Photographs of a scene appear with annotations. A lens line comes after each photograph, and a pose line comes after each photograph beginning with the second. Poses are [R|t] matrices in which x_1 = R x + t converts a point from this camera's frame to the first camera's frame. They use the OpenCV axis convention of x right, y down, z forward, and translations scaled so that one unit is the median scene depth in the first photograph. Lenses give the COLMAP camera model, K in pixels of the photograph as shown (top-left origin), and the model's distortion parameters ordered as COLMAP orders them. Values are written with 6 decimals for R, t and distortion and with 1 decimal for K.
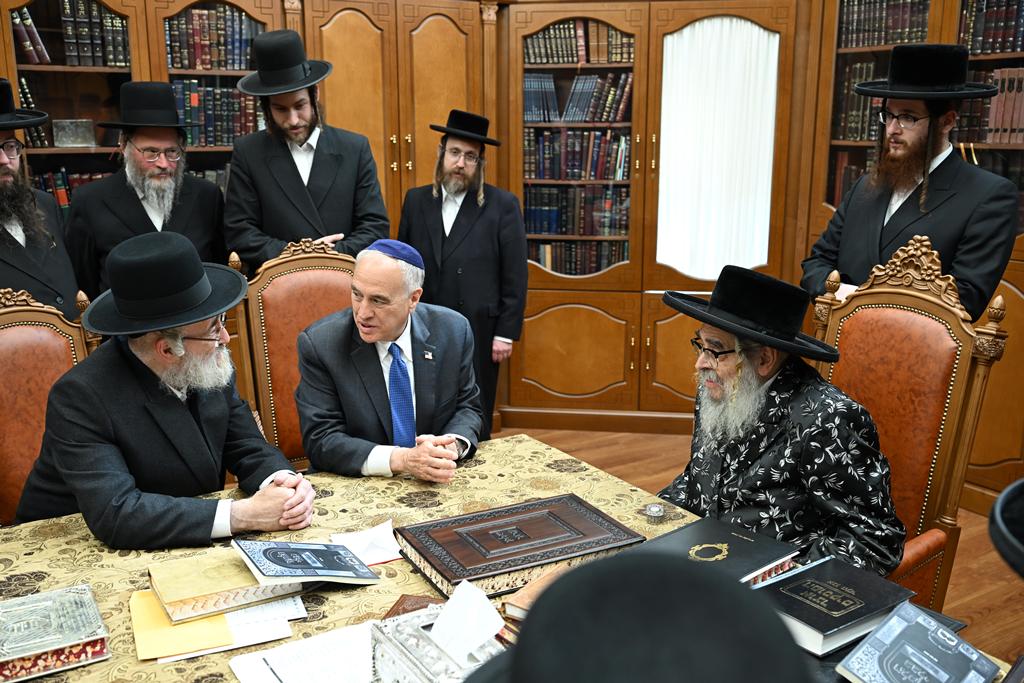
lens RADIAL K [[981.4, 0, 512.0], [0, 981.4, 341.5], [0, 0, 1]] dist [0.001594, -0.008203]
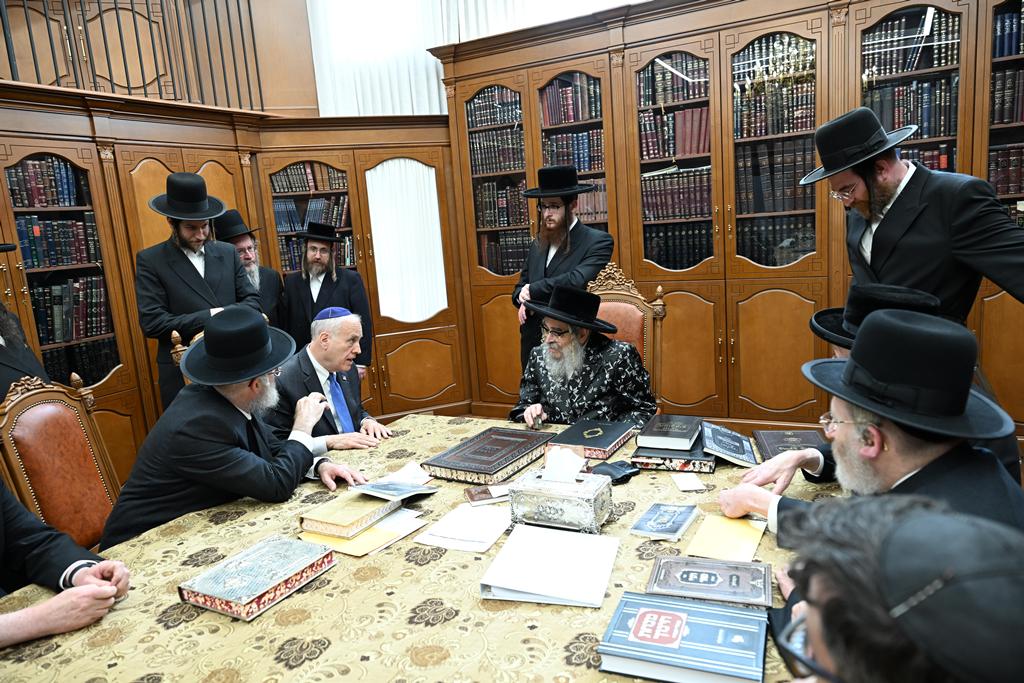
lens RADIAL K [[691.0, 0, 512.1], [0, 691.0, 339.0], [0, 0, 1]] dist [-0.001369, 0.000549]
pose [[0.860327, -0.148626, 0.487594, -0.228776], [0.182161, 0.983028, -0.021771, 0.017608], [-0.476082, 0.107551, 0.872799, -0.041390]]
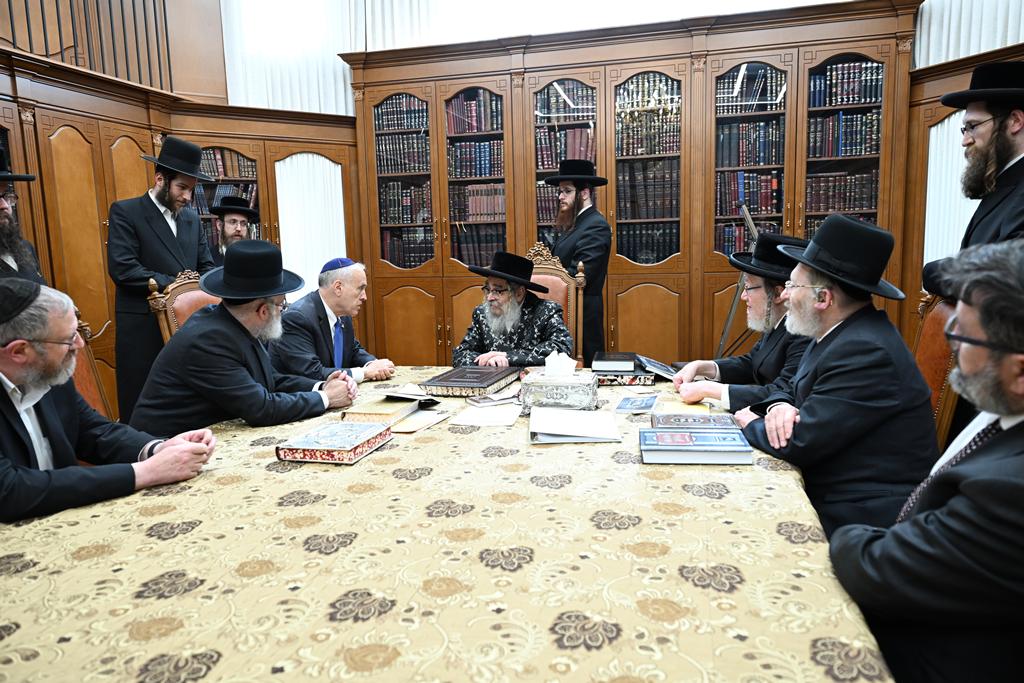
lens RADIAL K [[691.0, 0, 512.1], [0, 691.0, 339.0], [0, 0, 1]] dist [-0.001369, 0.000549]
pose [[0.714076, -0.112618, 0.690950, -0.402208], [0.176953, 0.983962, -0.022499, 0.073222], [-0.677335, 0.138332, 0.722552, -0.048272]]
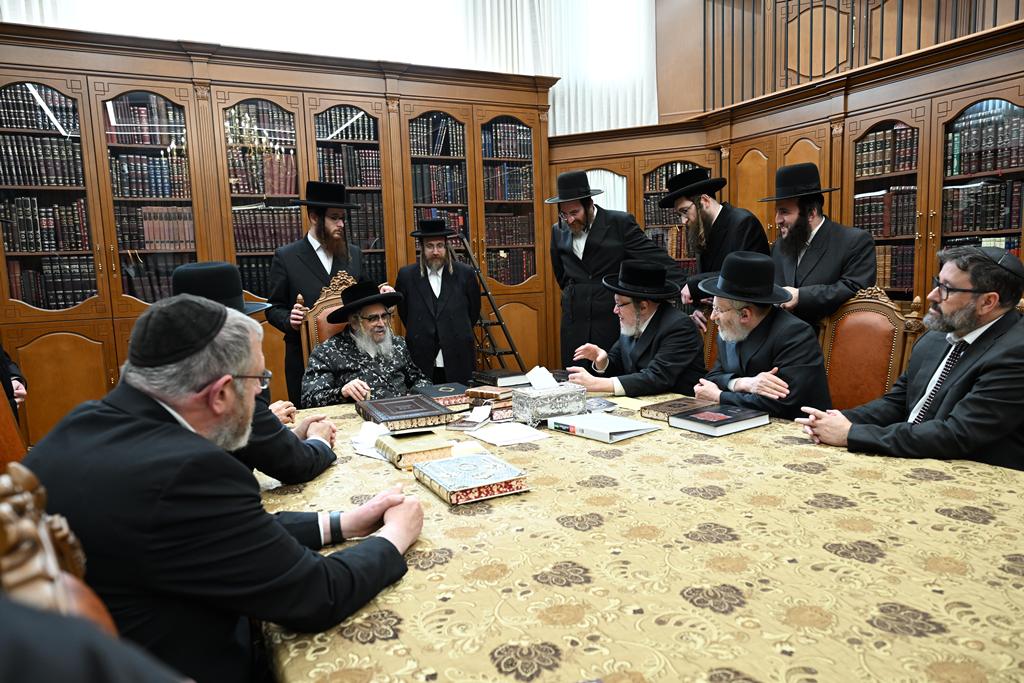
lens RADIAL K [[691.3, 0, 511.7], [0, 691.3, 350.0], [0, 0, 1]] dist [-0.000330, 0.000190]
pose [[0.071749, -0.123765, 0.989714, -0.577912], [0.250338, 0.962745, 0.102245, -0.000031], [-0.965496, 0.240427, 0.100059, 0.272908]]
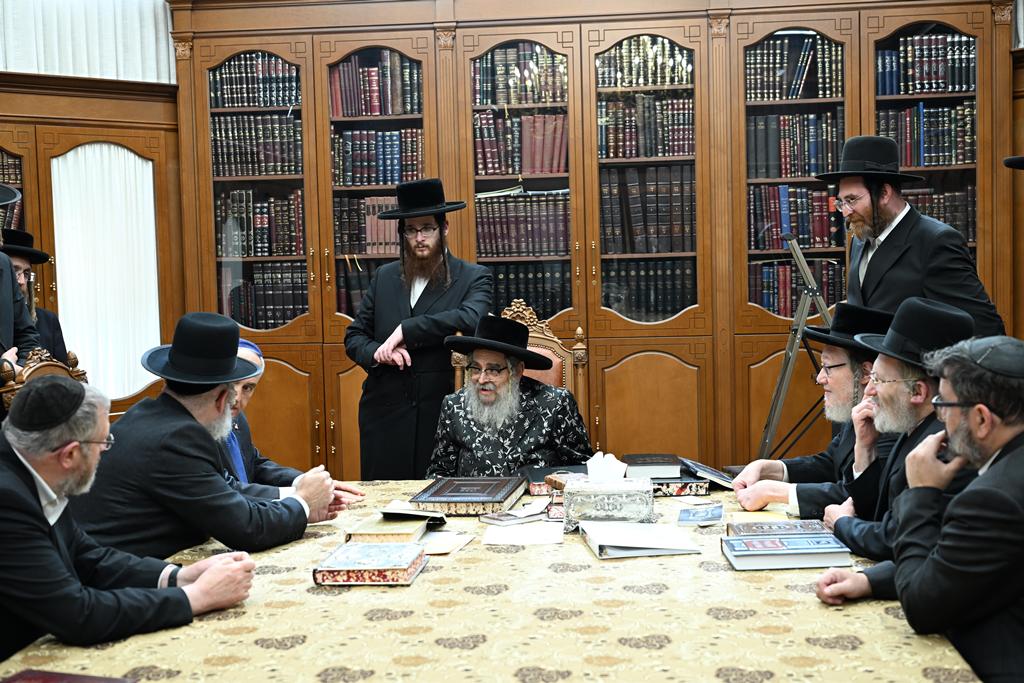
lens RADIAL K [[1384.1, 0, 515.6], [0, 1384.1, 338.8], [0, 0, 1]] dist [0.017697, -0.034485]
pose [[0.599529, -0.065338, 0.797682, -0.721678], [0.197173, 0.978002, -0.068086, 0.055857], [-0.775686, 0.198101, 0.599223, -0.171886]]
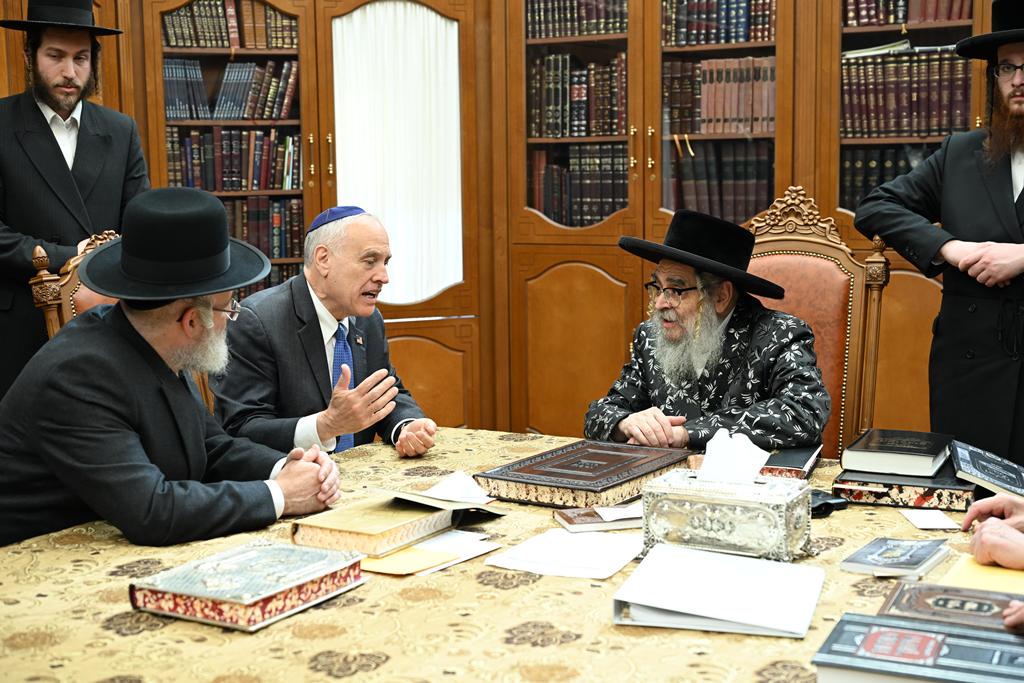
lens RADIAL K [[1400.9, 0, 512.0], [0, 1400.9, 341.5], [0, 0, 1]] dist [0.010409, -0.023591]
pose [[0.873127, -0.069154, 0.482563, -0.327716], [0.117513, 0.990554, -0.070671, 0.071677], [-0.473117, 0.118412, 0.873006, -0.102732]]
